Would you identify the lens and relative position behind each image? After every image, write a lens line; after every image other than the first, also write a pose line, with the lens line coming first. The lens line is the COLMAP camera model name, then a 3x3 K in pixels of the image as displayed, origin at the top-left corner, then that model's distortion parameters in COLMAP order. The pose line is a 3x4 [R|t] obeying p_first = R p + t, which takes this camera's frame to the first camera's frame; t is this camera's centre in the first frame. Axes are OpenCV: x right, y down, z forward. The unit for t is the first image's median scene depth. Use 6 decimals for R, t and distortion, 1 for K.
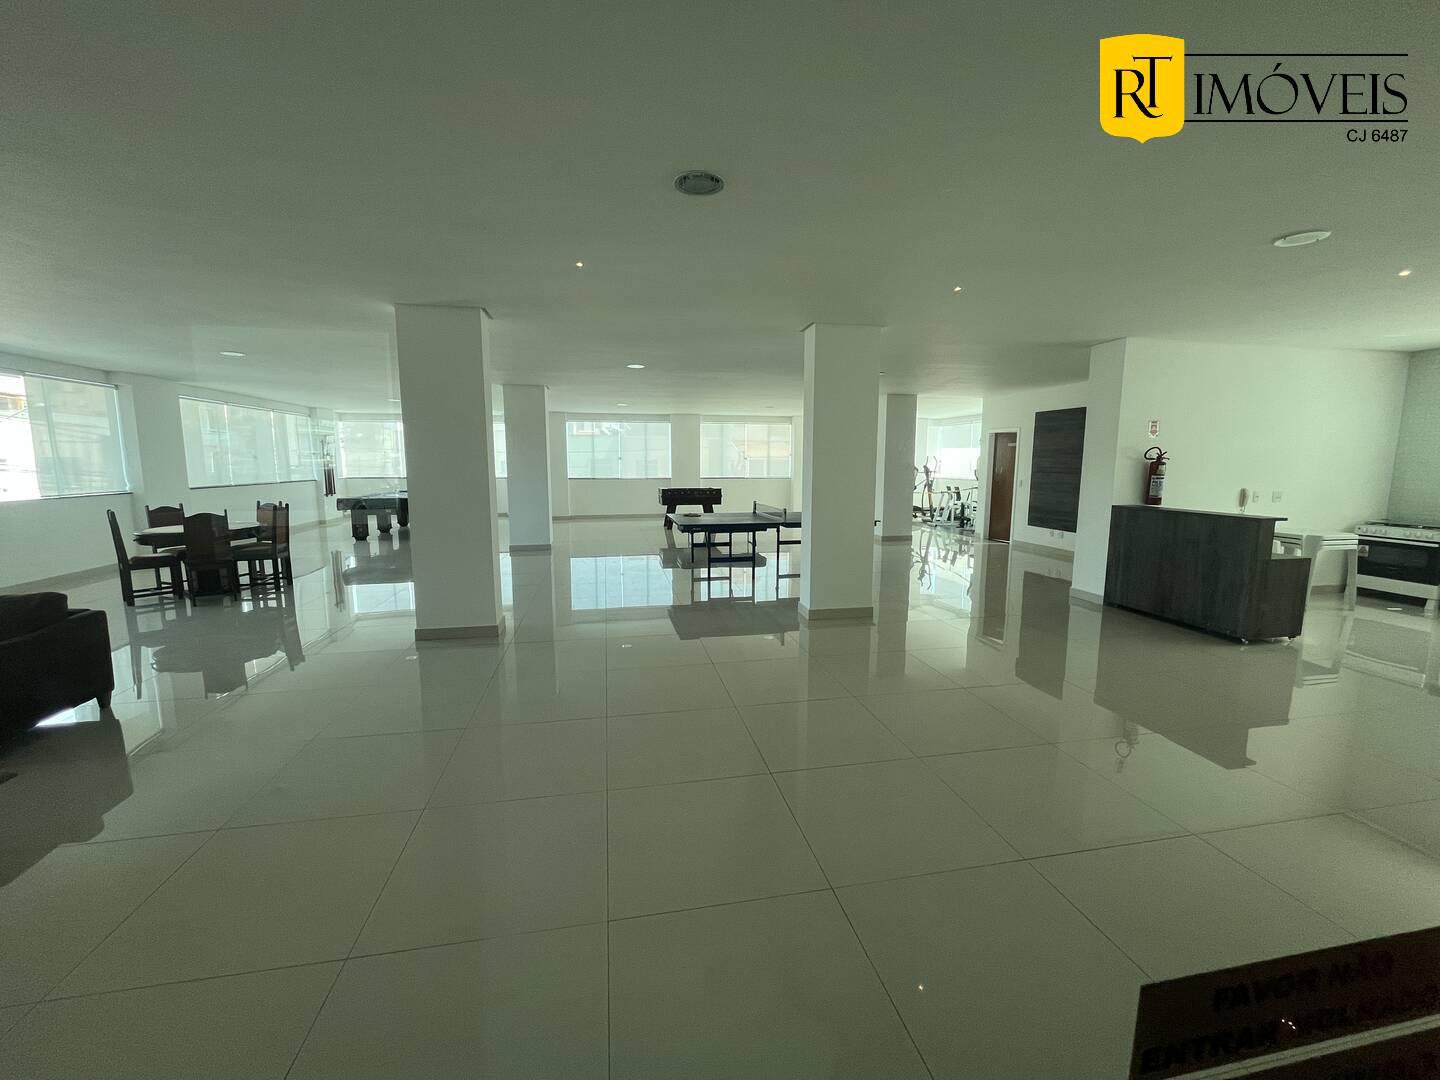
lens RADIAL K [[579.6, 0, 719.5], [0, 579.6, 535.0], [0, 0, 1]] dist [-0.001930, -0.001026]
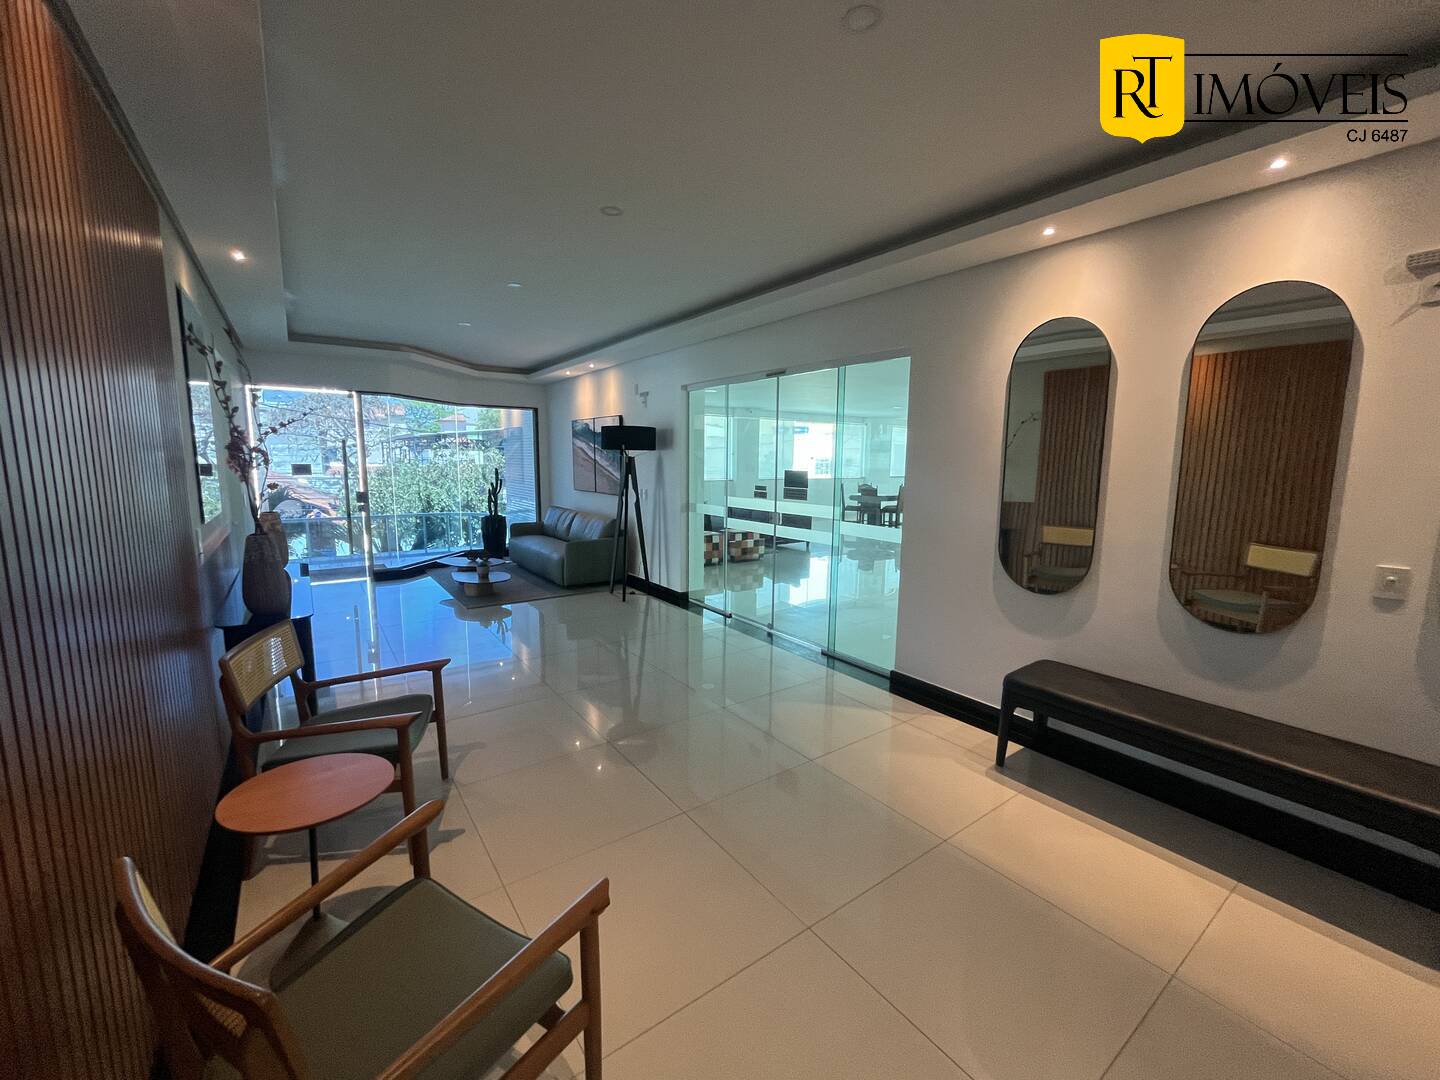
lens RADIAL K [[579.6, 0, 718.3], [0, 579.6, 539.8], [0, 0, 1]] dist [-0.001930, -0.001026]
pose [[0.429905, 0.126384, -0.893985, 0.754344], [-0.127228, 0.988754, 0.078600, 0.057691], [0.893865, 0.079949, 0.441150, -0.397709]]
